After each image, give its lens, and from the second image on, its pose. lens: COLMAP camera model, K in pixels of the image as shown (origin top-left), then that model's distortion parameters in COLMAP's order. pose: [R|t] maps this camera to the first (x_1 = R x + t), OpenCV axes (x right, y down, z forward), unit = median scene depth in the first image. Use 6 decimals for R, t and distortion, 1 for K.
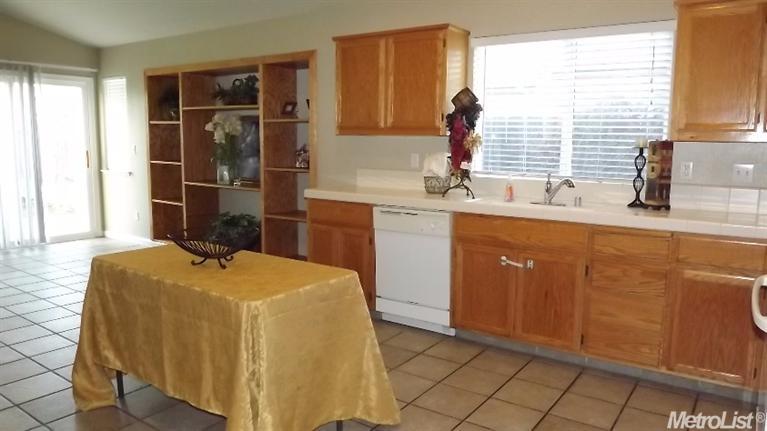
lens RADIAL K [[571.1, 0, 383.5], [0, 571.1, 215.5], [0, 0, 1]] dist [-0.048940, -0.000114]
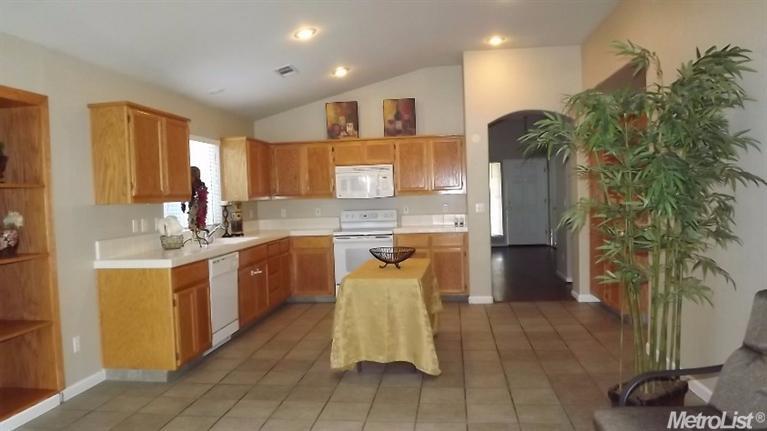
lens RADIAL K [[571.1, 0, 383.5], [0, 571.1, 215.5], [0, 0, 1]] dist [-0.048940, -0.000114]
pose [[-0.484223, -0.028292, 0.874487, -1.015716], [0.143287, 0.983419, 0.111158, -0.154295], [-0.863132, 0.179128, -0.472140, 1.008647]]
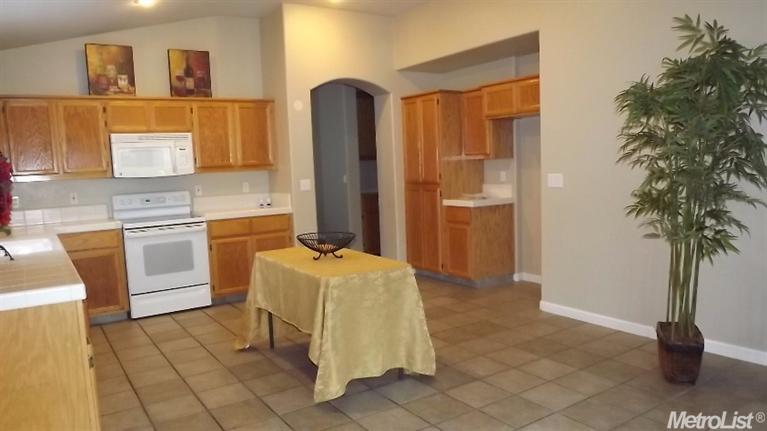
lens RADIAL K [[571.1, 0, 383.5], [0, 571.1, 215.5], [0, 0, 1]] dist [-0.048940, -0.000114]
pose [[-0.939243, -0.004833, 0.343220, -0.503884], [0.075586, 0.972446, 0.220537, -0.177347], [-0.334829, 0.233080, -0.912997, 1.221313]]
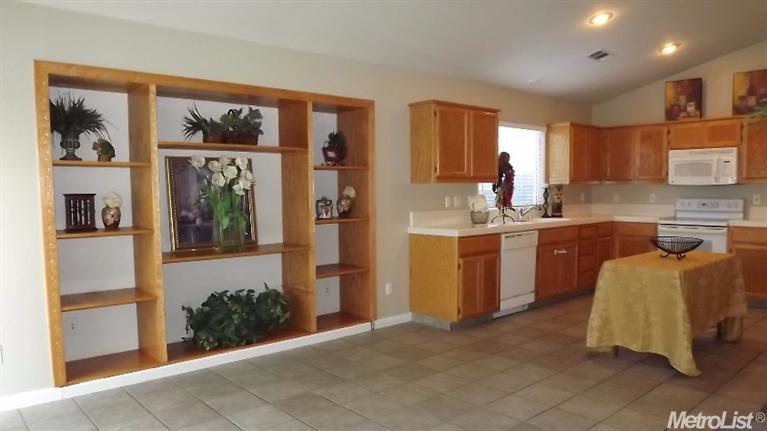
lens RADIAL K [[579.9, 0, 383.5], [0, 579.9, 215.5], [0, 0, 1]] dist [-0.023434, 0.002267]
pose [[0.197746, -0.062246, 0.978275, -1.170839], [0.139203, 0.989651, 0.034832, -0.121408], [-0.970319, 0.129291, 0.204364, 0.804154]]
